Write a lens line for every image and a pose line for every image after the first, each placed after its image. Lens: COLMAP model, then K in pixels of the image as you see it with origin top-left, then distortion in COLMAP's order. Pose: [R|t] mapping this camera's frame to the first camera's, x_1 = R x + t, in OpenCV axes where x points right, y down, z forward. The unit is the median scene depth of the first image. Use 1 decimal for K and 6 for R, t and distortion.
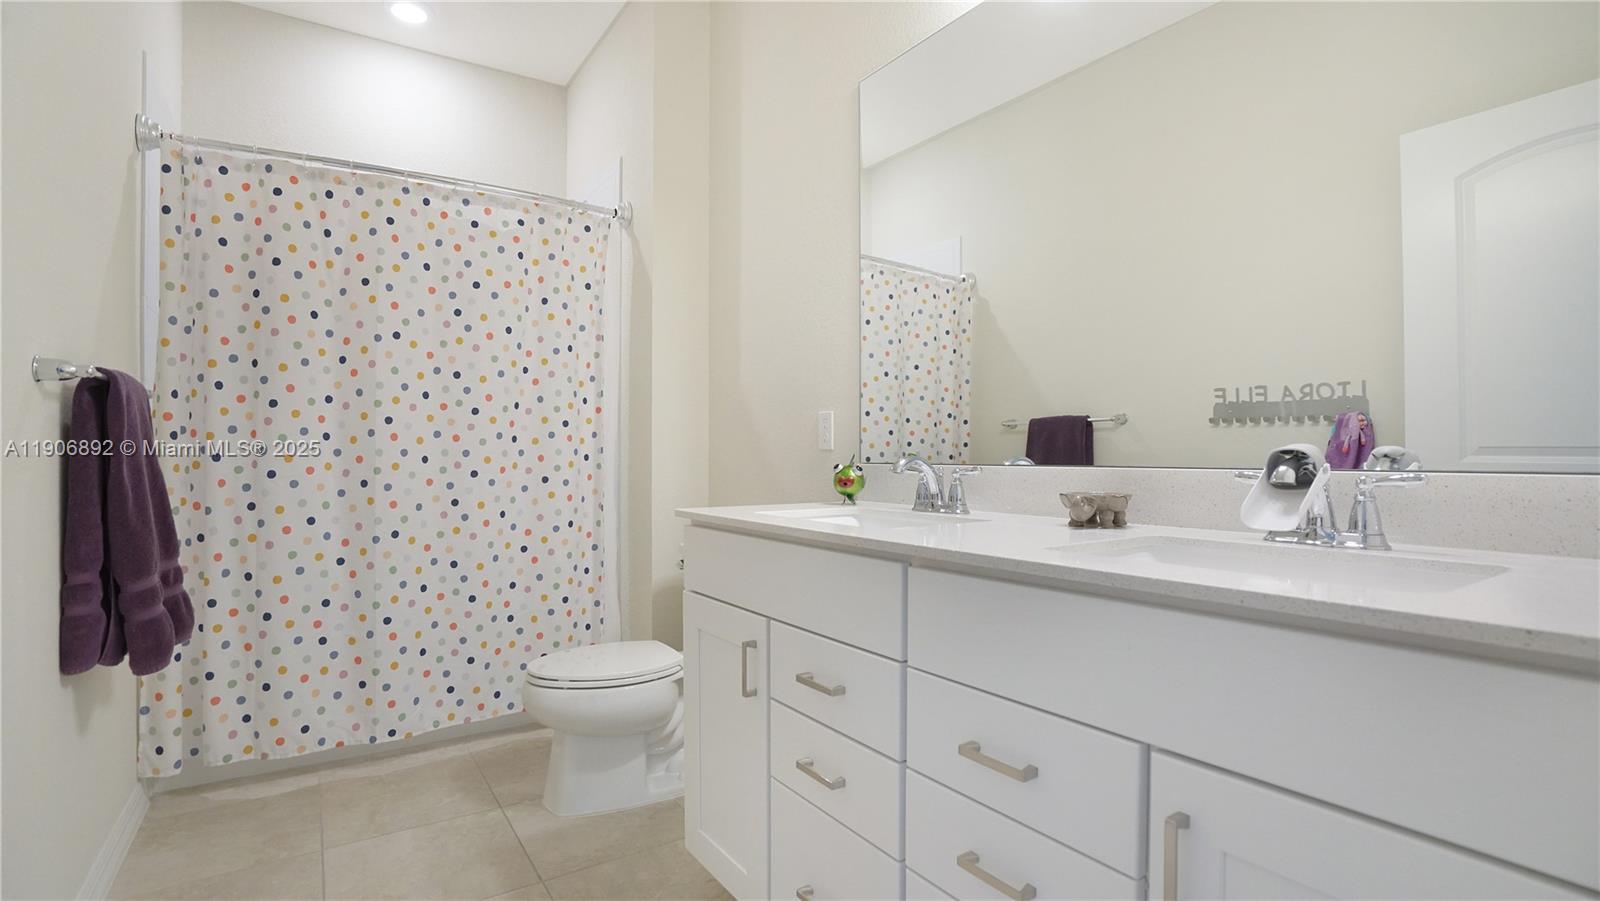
lens RADIAL K [[733.1, 0, 785.6], [0, 733.1, 450.4], [0, 0, 1]] dist [-0.047166, 0.025017]
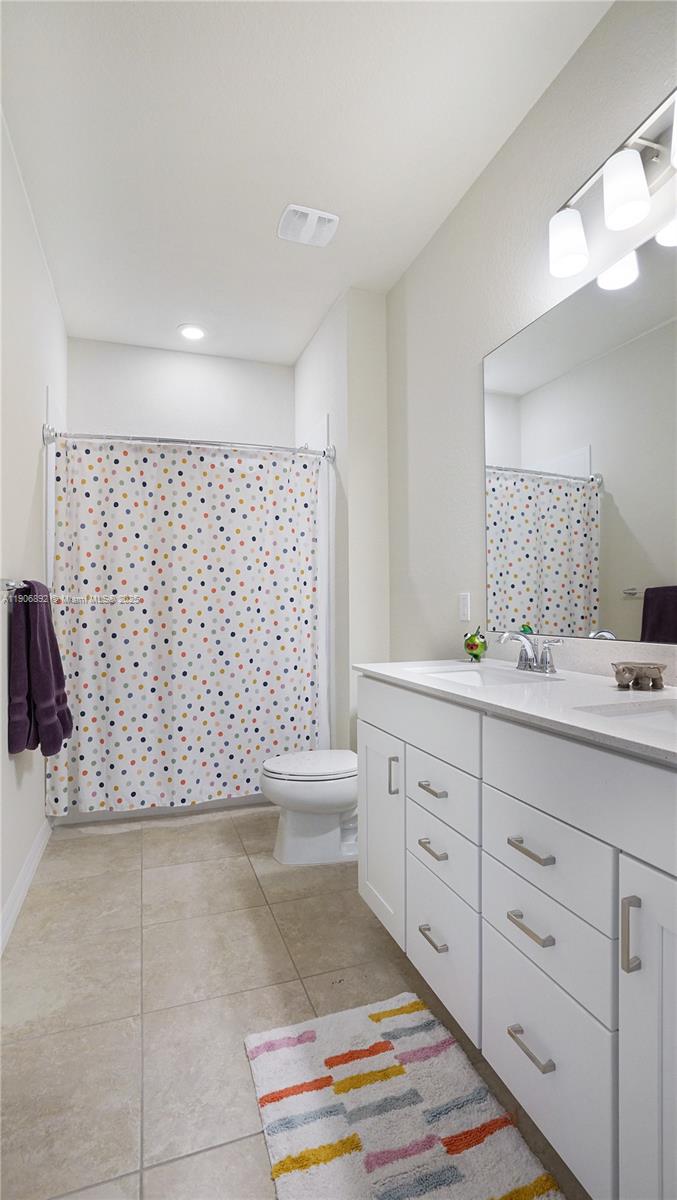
lens RADIAL K [[549.8, 0, 338.5], [0, 549.8, 600.0], [0, 0, 1]] dist [-0.047166, 0.025017]
pose [[0.971093, -0.009609, -0.238509, 0.067130], [0.007799, 0.999933, -0.008532, -0.030797], [0.238575, 0.006425, 0.971103, -0.069563]]
